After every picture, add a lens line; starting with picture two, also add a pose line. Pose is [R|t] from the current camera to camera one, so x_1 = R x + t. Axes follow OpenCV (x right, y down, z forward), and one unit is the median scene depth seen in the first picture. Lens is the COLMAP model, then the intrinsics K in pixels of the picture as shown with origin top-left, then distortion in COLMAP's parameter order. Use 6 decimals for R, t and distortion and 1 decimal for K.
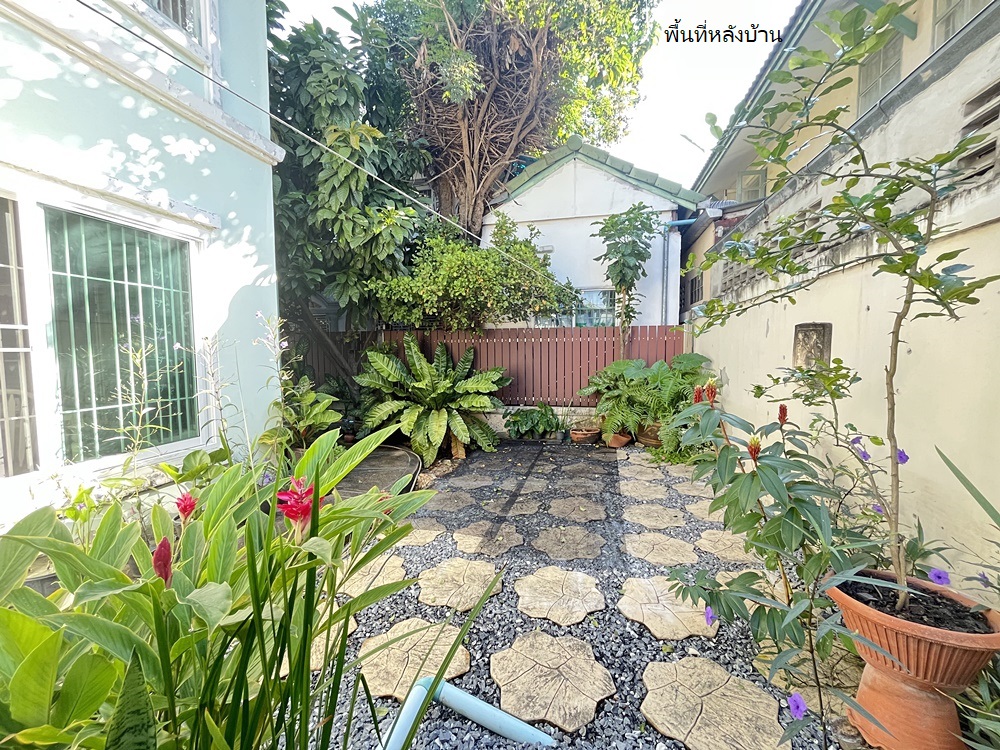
lens RADIAL K [[403.2, 0, 499.4], [0, 403.2, 373.5], [0, 0, 1]] dist [0.000575, -0.000029]
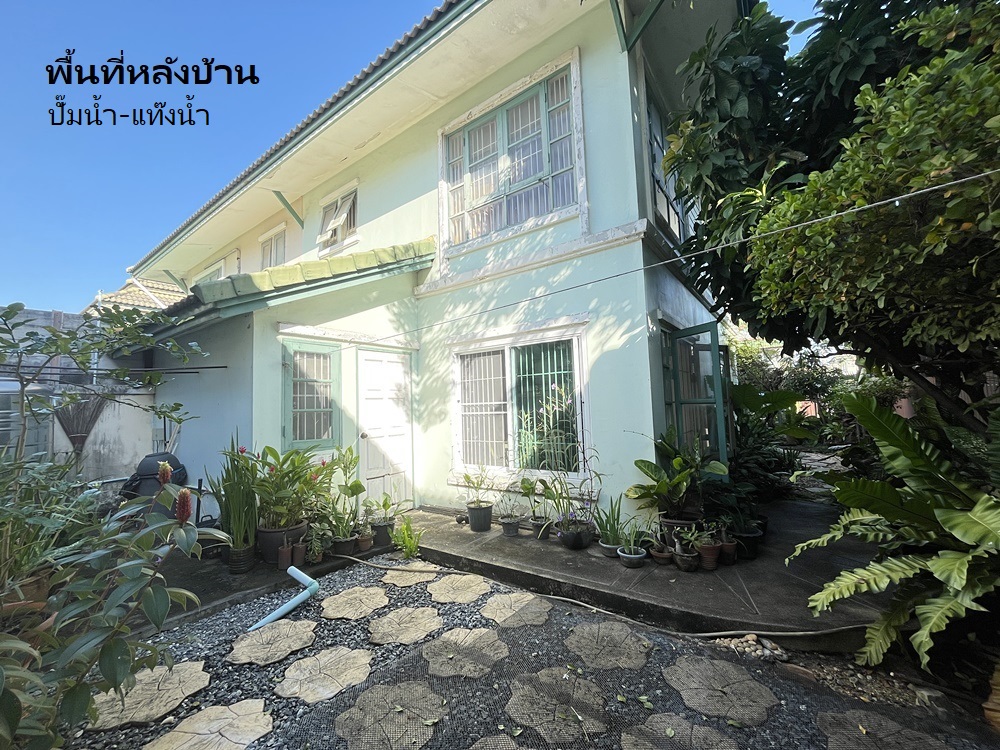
lens RADIAL K [[403.2, 0, 500.3], [0, 403.2, 371.5], [0, 0, 1]] dist [0.000575, -0.000029]
pose [[-0.368549, -0.059546, -0.927699, 0.880930], [-0.030628, 0.998182, -0.051902, -0.145316], [0.929103, 0.009285, -0.369703, 1.619896]]
